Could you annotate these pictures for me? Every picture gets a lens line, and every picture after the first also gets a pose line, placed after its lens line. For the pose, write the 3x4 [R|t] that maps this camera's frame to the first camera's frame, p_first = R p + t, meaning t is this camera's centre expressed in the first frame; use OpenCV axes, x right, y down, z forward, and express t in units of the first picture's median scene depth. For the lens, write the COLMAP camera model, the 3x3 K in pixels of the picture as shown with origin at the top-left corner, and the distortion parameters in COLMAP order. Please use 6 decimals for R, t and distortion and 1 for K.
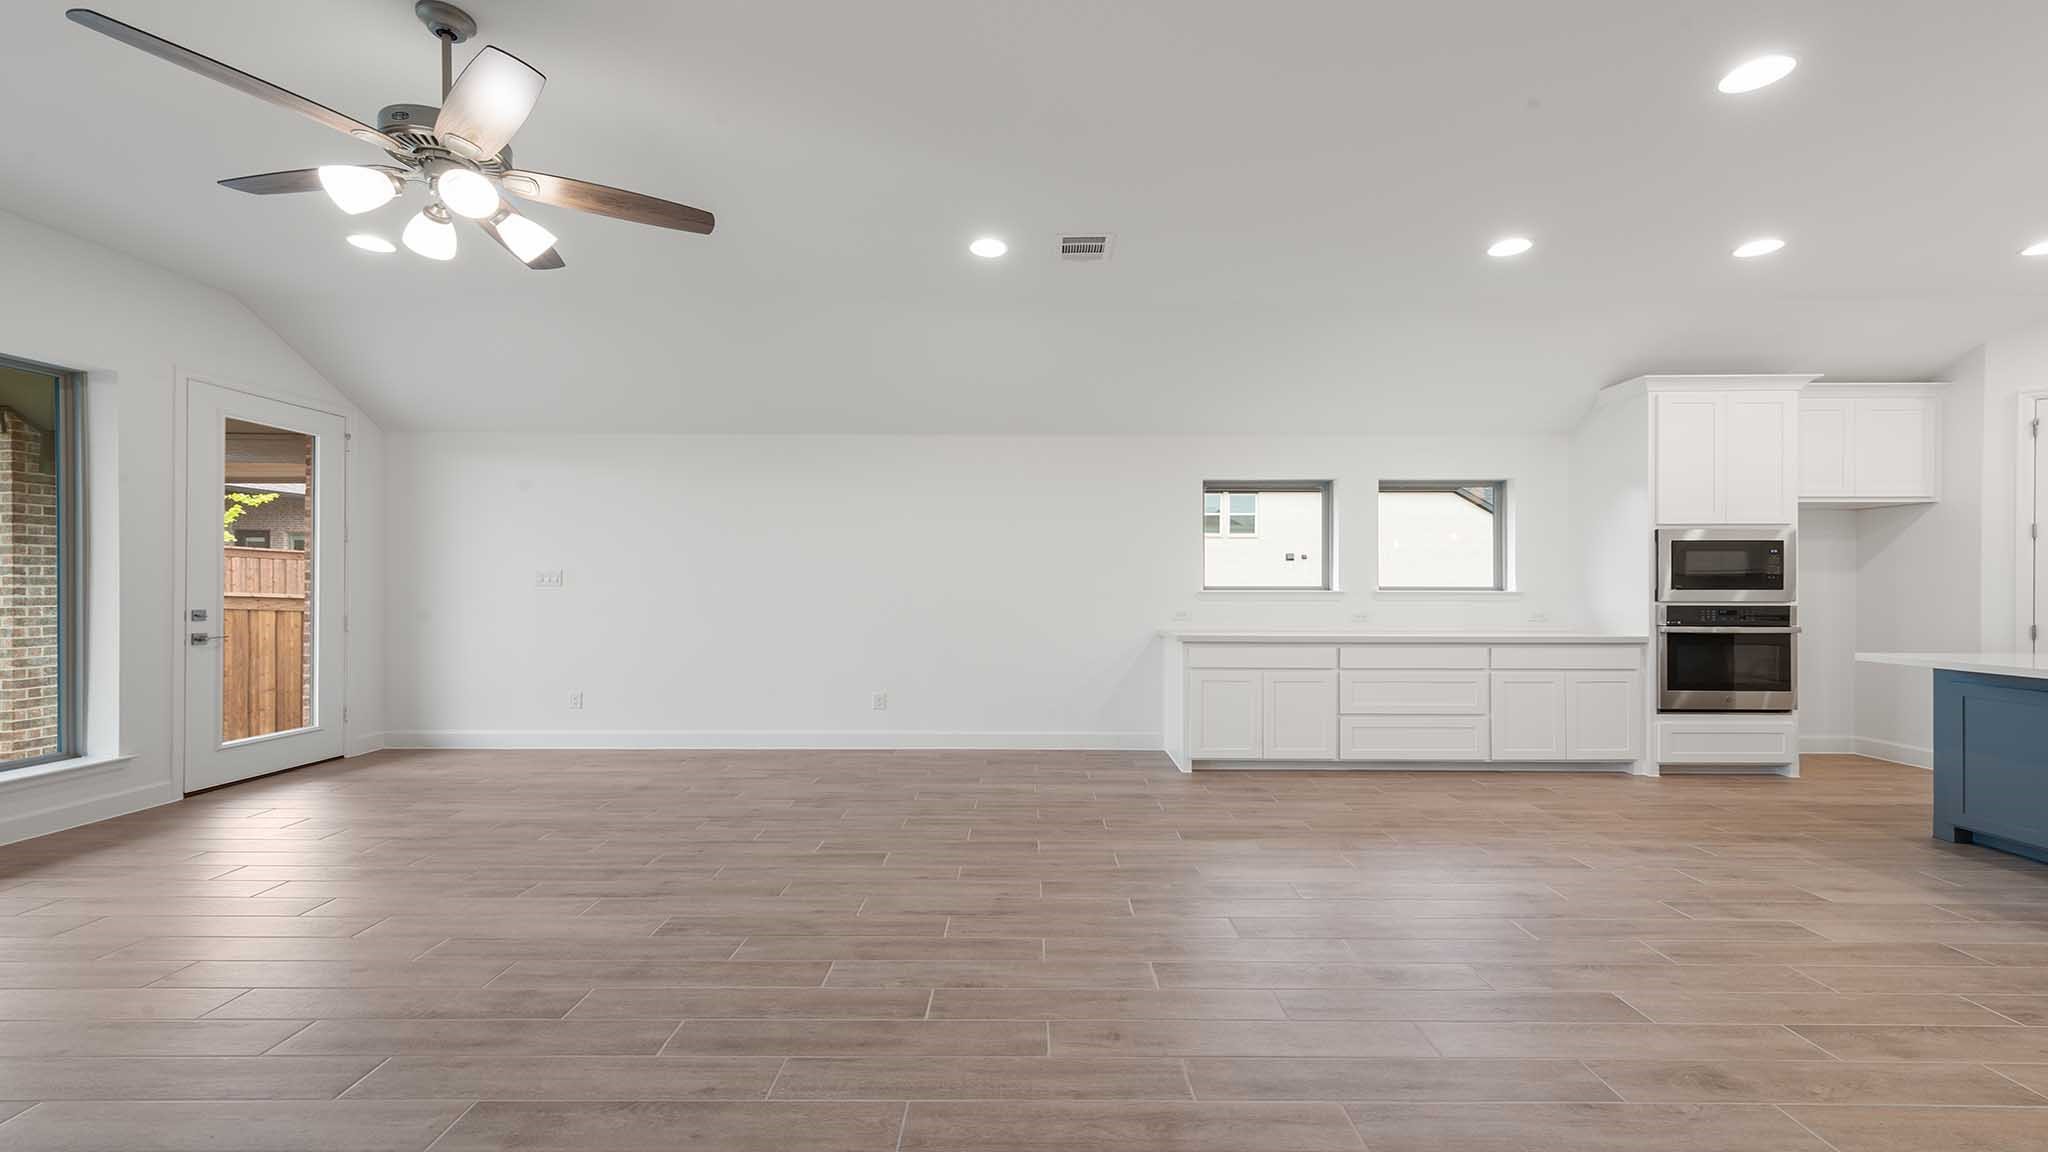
lens RADIAL K [[798.2, 0, 1026.7], [0, 798.2, 577.3], [0, 0, 1]] dist [0.010745, -0.000633]
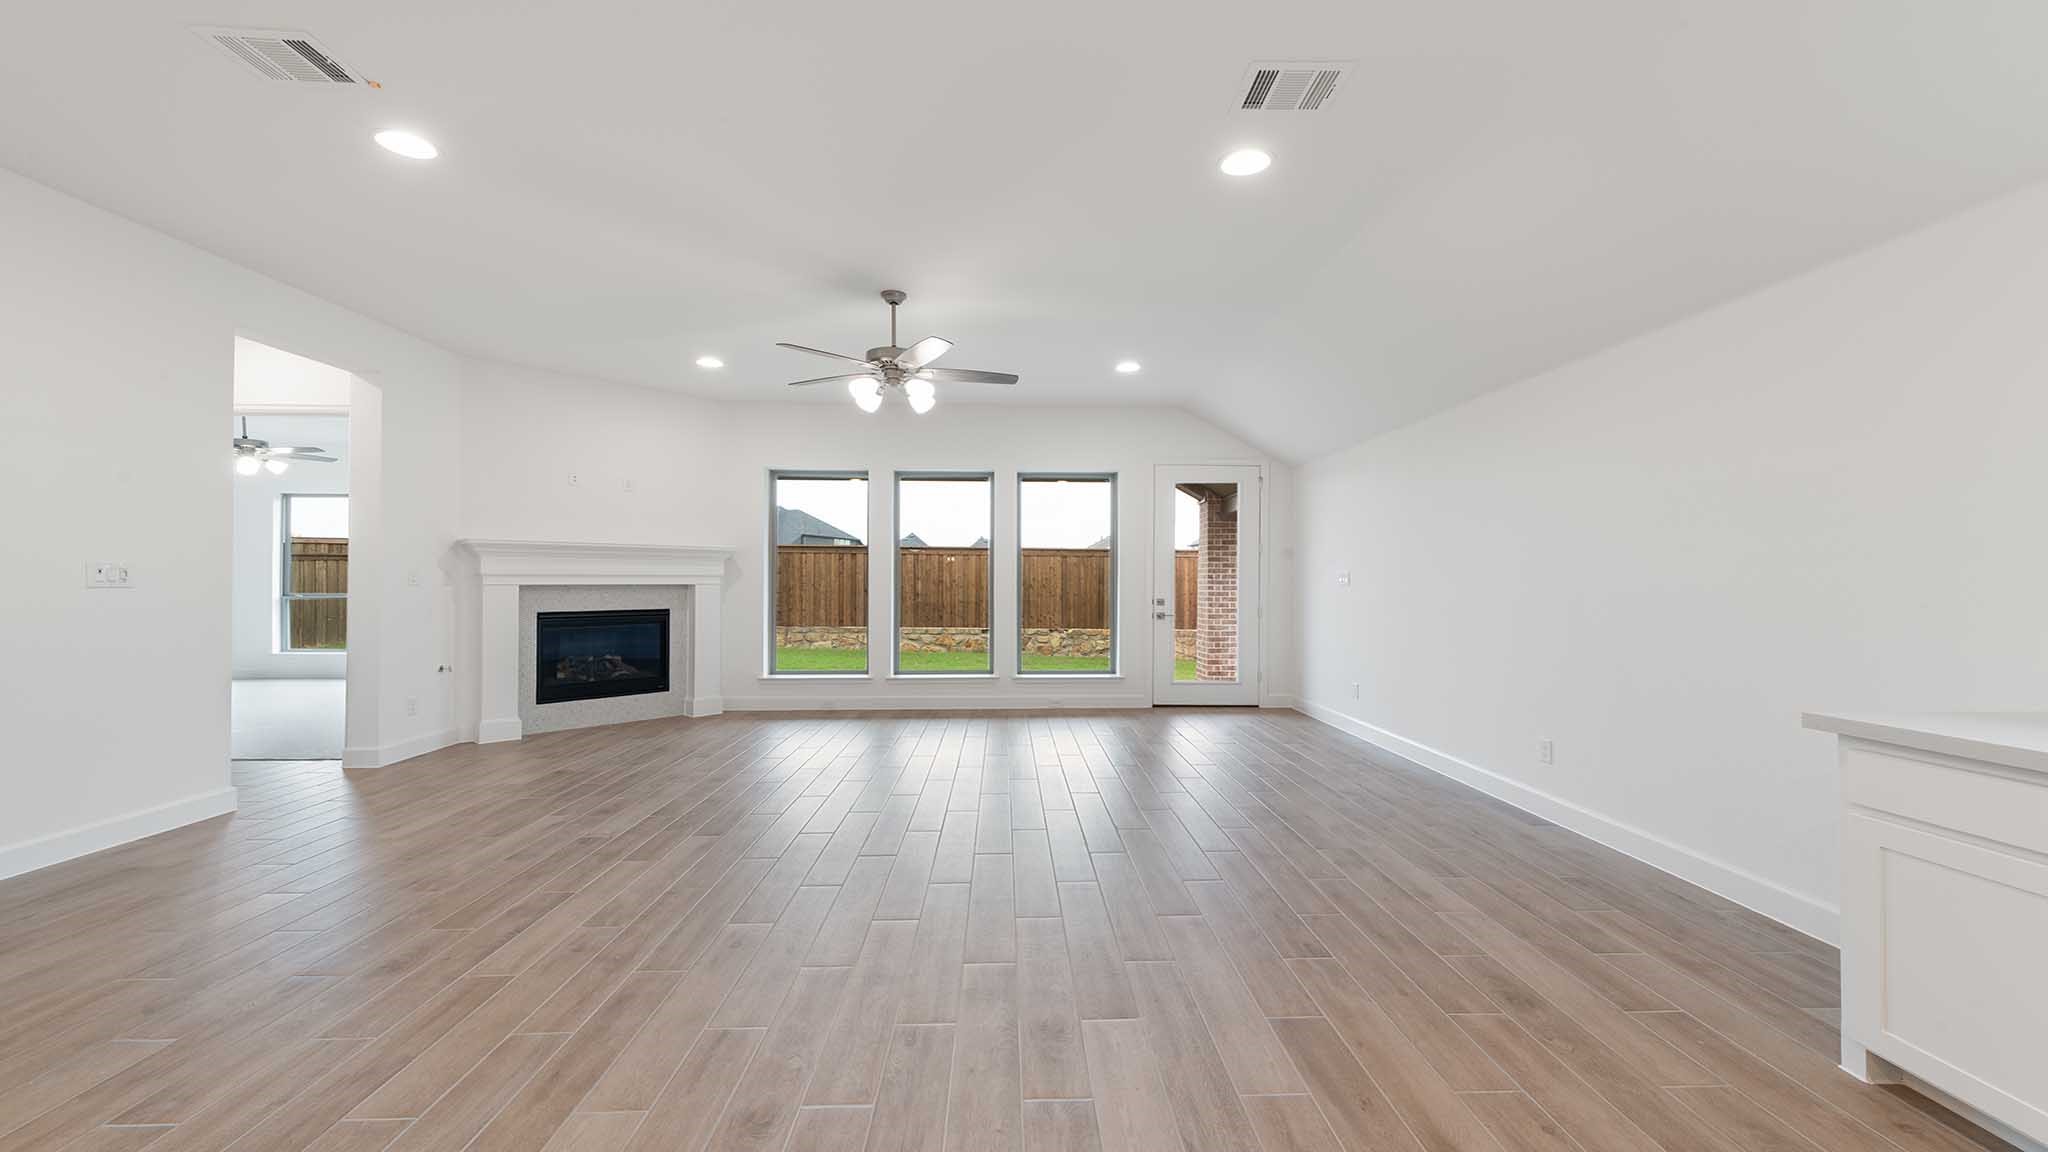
lens RADIAL K [[798.2, 0, 1029.7], [0, 798.2, 566.3], [0, 0, 1]] dist [0.010745, -0.000633]
pose [[0.035933, -0.021178, -0.999130, 0.649517], [0.005071, 0.999766, -0.021010, 0.004798], [0.999341, -0.004311, 0.036032, 0.663581]]
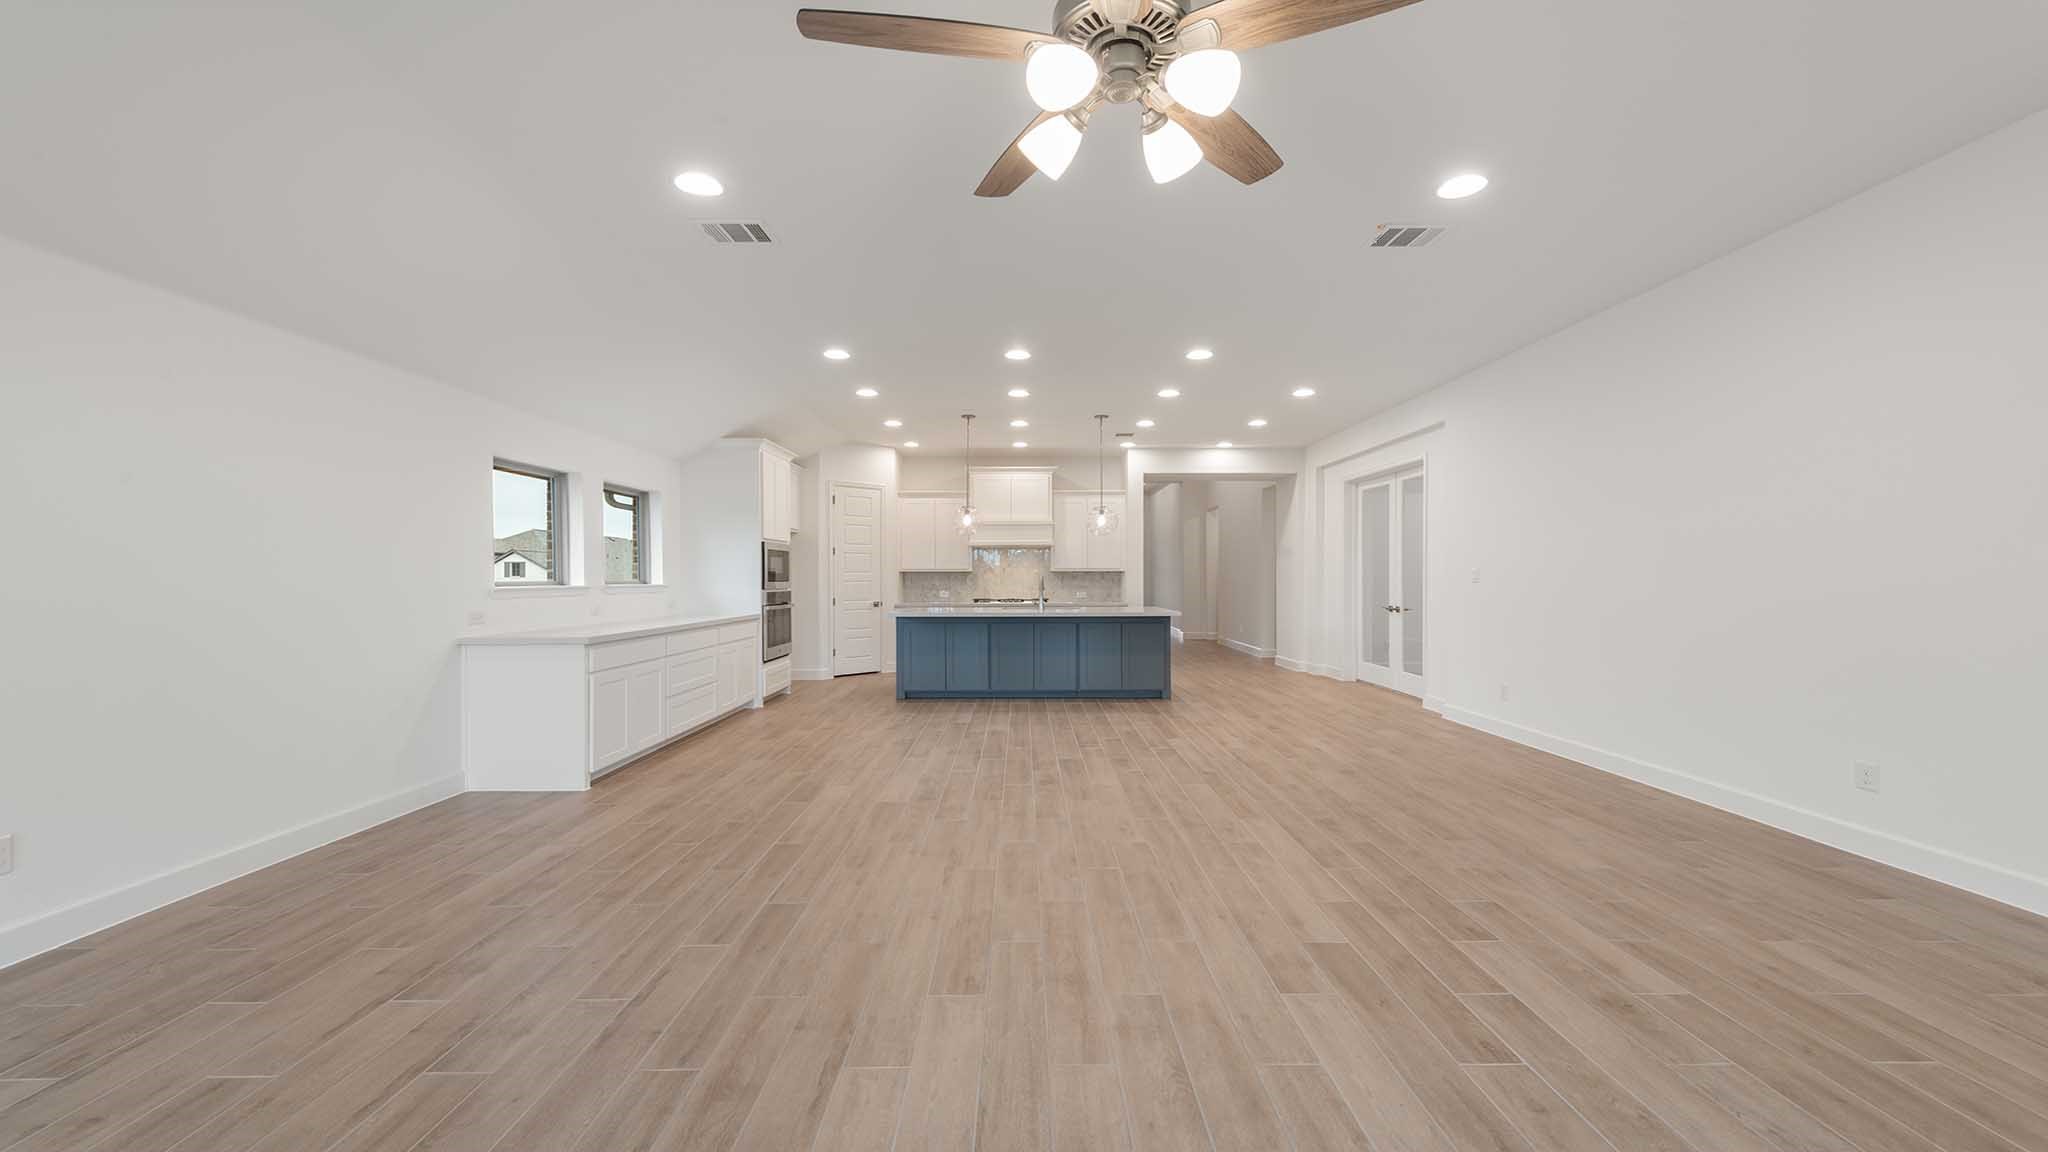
lens RADIAL K [[798.2, 0, 1021.9], [0, 798.2, 575.3], [0, 0, 1]] dist [0.010745, -0.000633]
pose [[-0.003981, -0.000114, 0.999992, -0.794304], [-0.005444, 0.999985, 0.000092, 0.000369], [-0.999977, -0.005443, -0.003982, 0.580465]]
